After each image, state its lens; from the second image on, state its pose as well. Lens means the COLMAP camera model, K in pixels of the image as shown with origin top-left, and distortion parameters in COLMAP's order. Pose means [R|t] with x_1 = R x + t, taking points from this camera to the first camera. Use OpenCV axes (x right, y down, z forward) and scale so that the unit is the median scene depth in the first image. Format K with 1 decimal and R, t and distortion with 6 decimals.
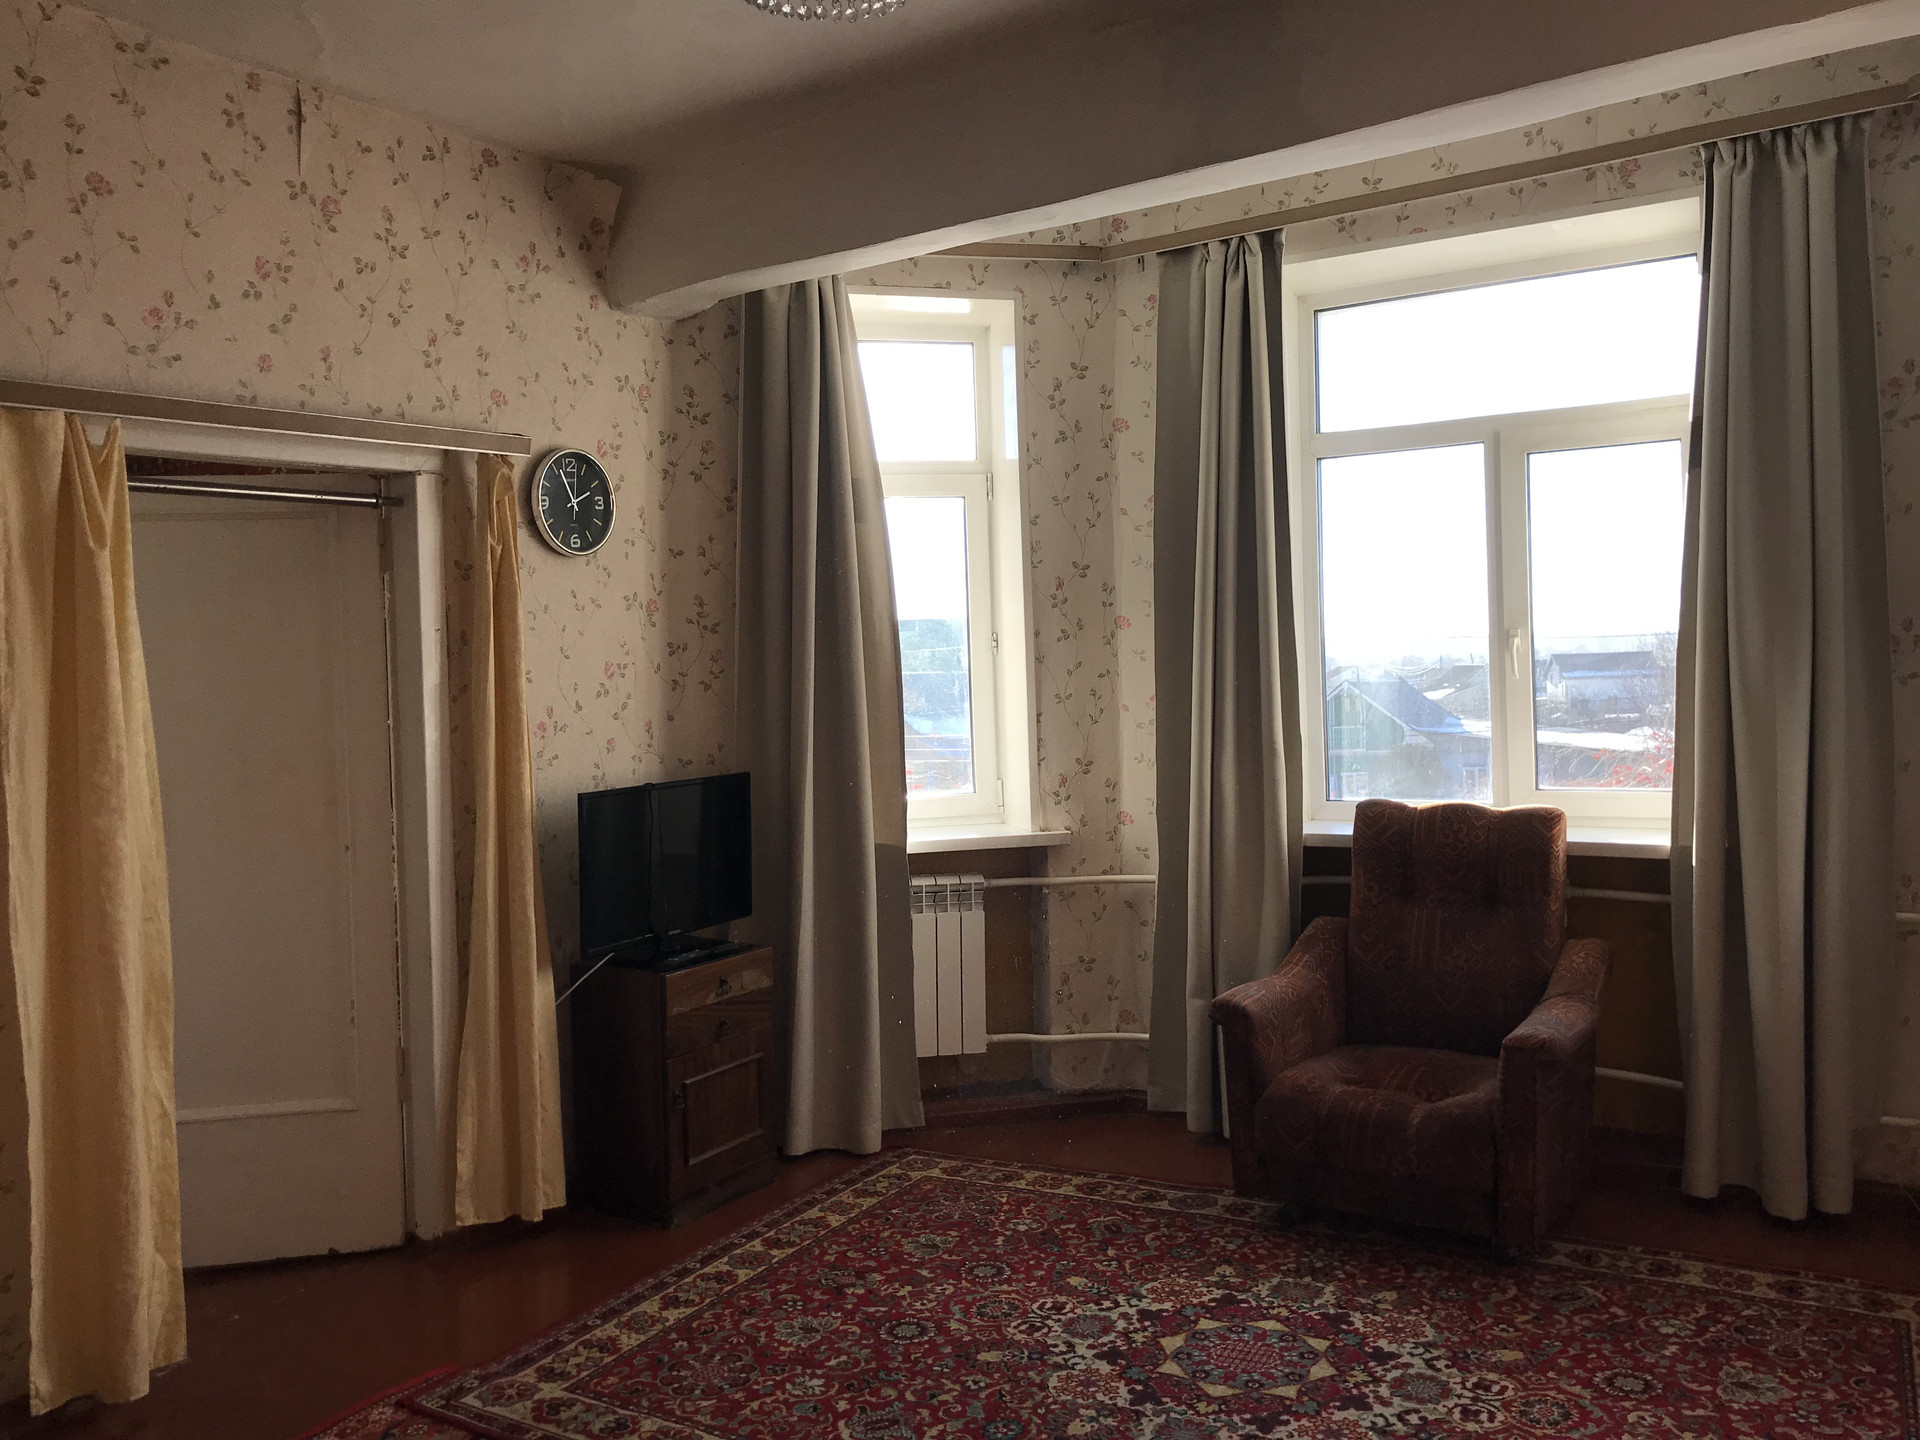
lens RADIAL K [[1563.4, 0, 963.2], [0, 1563.4, 722.5], [0, 0, 1]] dist [0.022636, -0.008283]
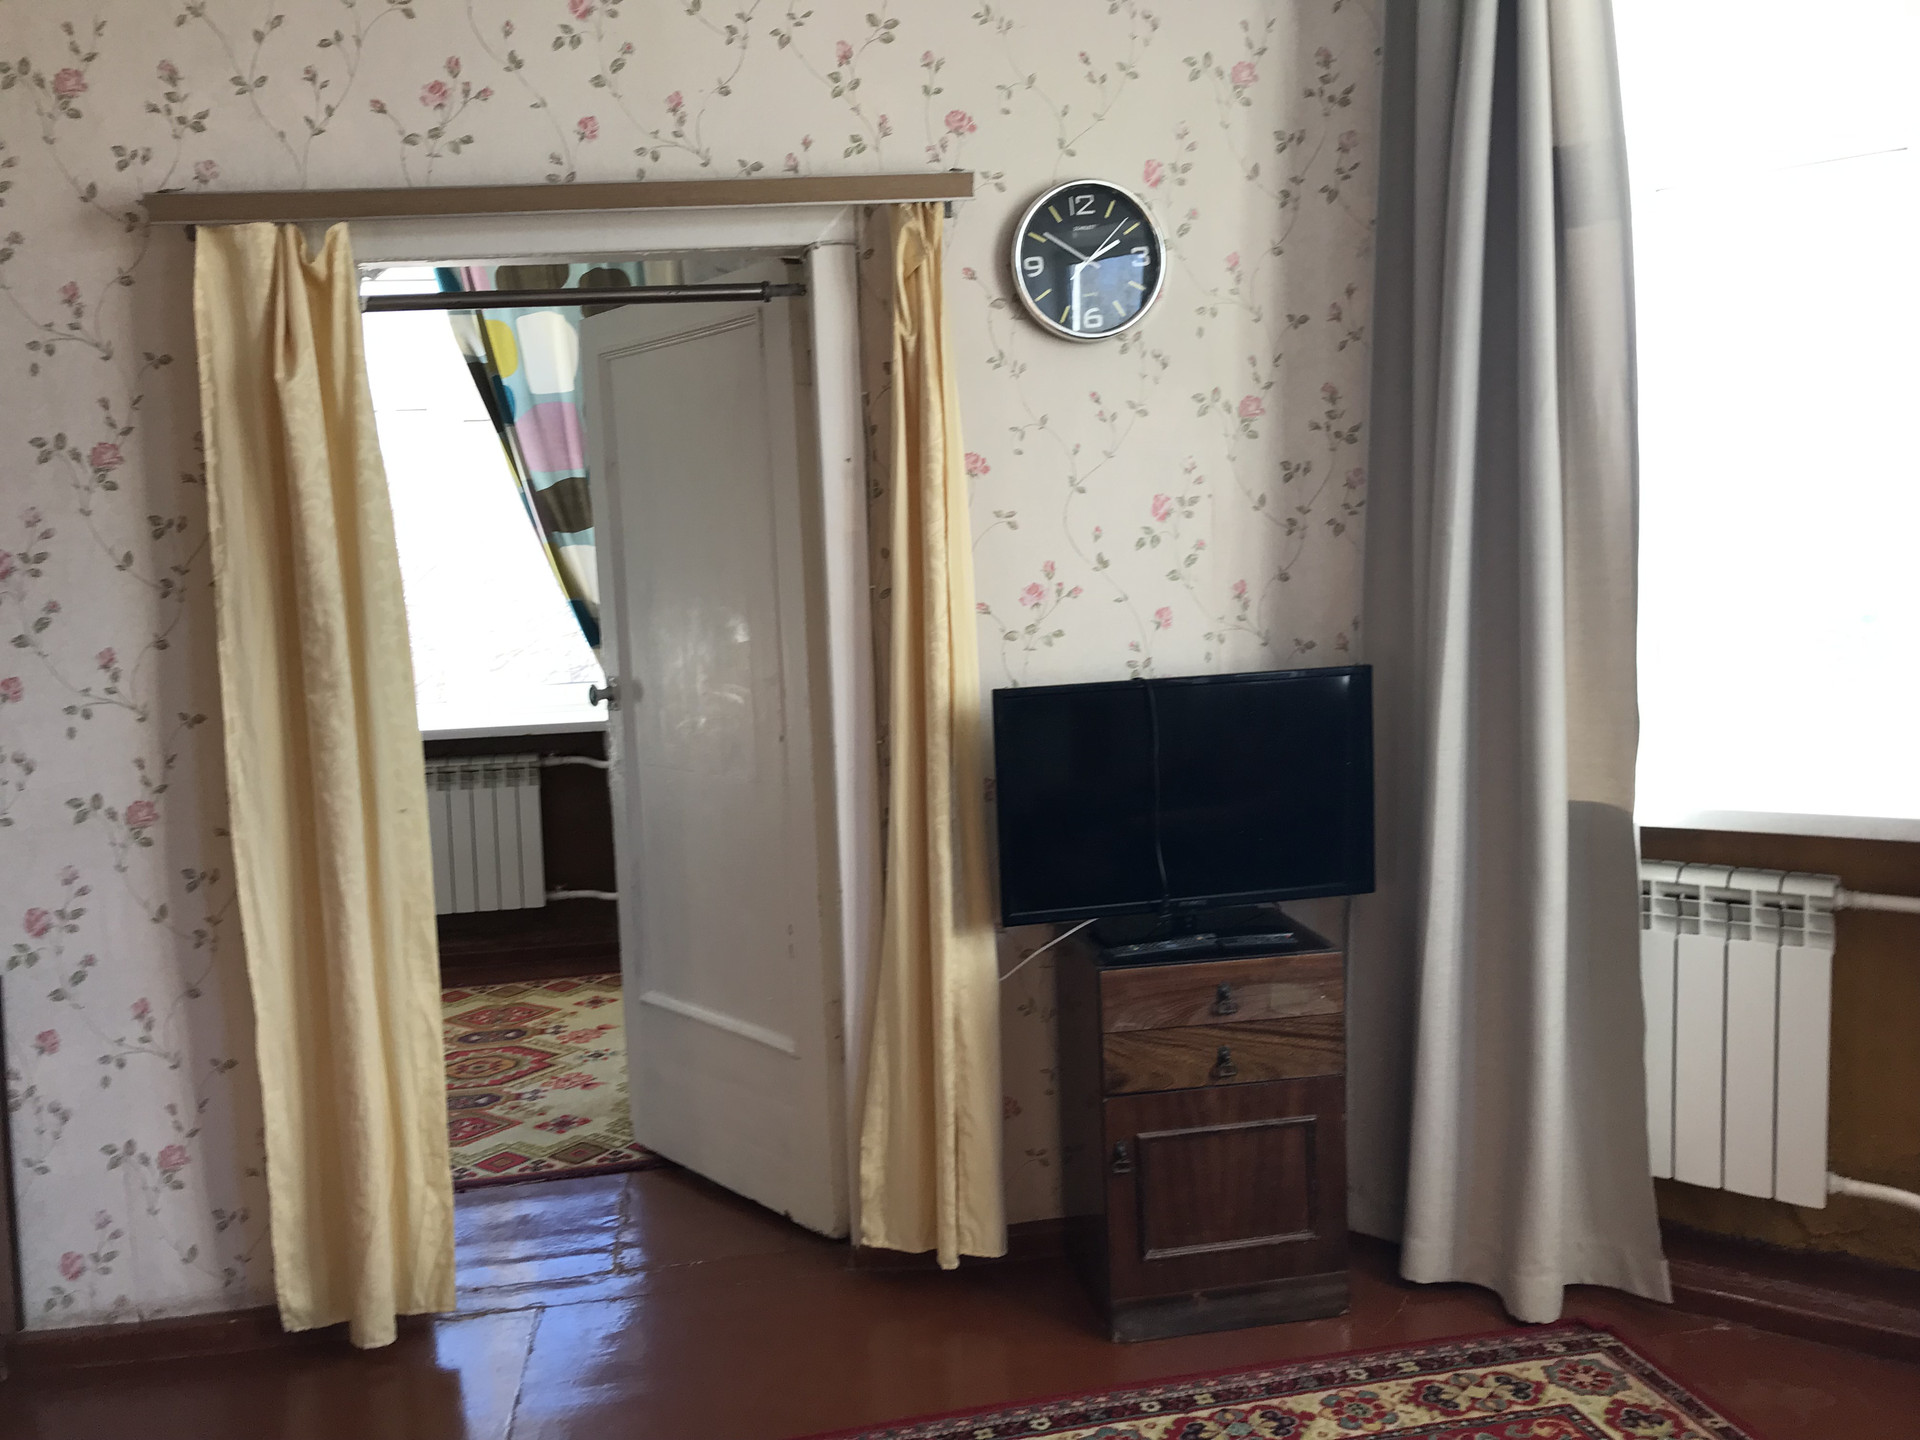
lens RADIAL K [[1563.4, 0, 953.0], [0, 1563.4, 727.3], [0, 0, 1]] dist [0.022636, -0.008283]
pose [[0.656340, 0.068023, -0.751393, 0.242920], [0.000620, 0.995878, 0.090698, 0.000252], [0.754465, -0.059994, 0.653592, 0.502424]]
